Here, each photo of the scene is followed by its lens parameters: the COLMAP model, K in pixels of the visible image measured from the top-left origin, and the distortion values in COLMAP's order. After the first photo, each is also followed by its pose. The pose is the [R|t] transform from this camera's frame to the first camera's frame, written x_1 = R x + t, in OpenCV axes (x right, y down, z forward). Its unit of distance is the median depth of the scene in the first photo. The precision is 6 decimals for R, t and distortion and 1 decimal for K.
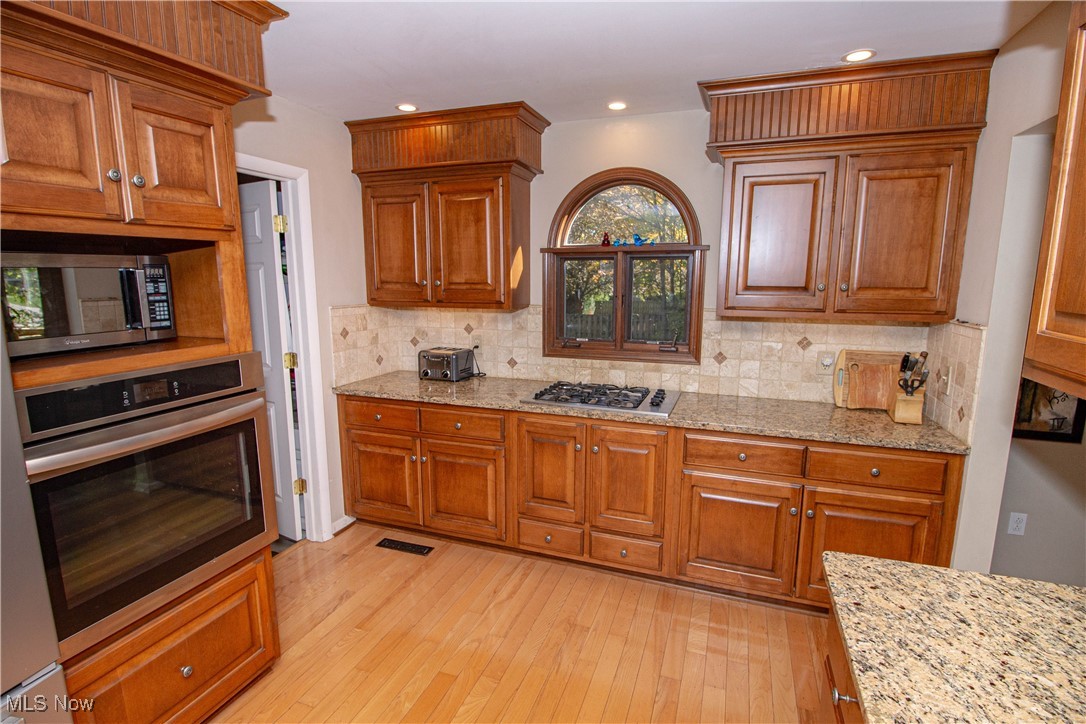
lens RADIAL K [[505.8, 0, 538.8], [0, 505.8, 364.5], [0, 0, 1]] dist [0.009439, -0.020189]
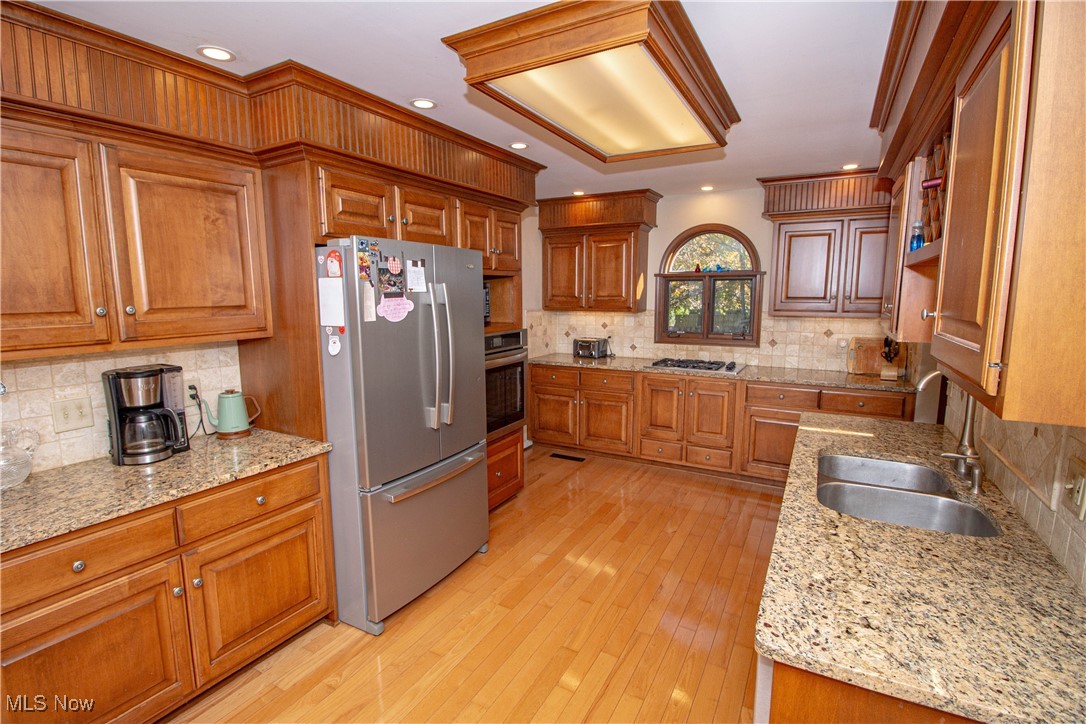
lens RADIAL K [[505.8, 0, 538.8], [0, 505.8, 364.5], [0, 0, 1]] dist [0.009439, -0.020189]
pose [[0.989089, 0.017223, -0.146312, -0.127380], [-0.021530, 0.999379, -0.027908, 0.112752], [0.145740, 0.030754, 0.988845, -0.652668]]
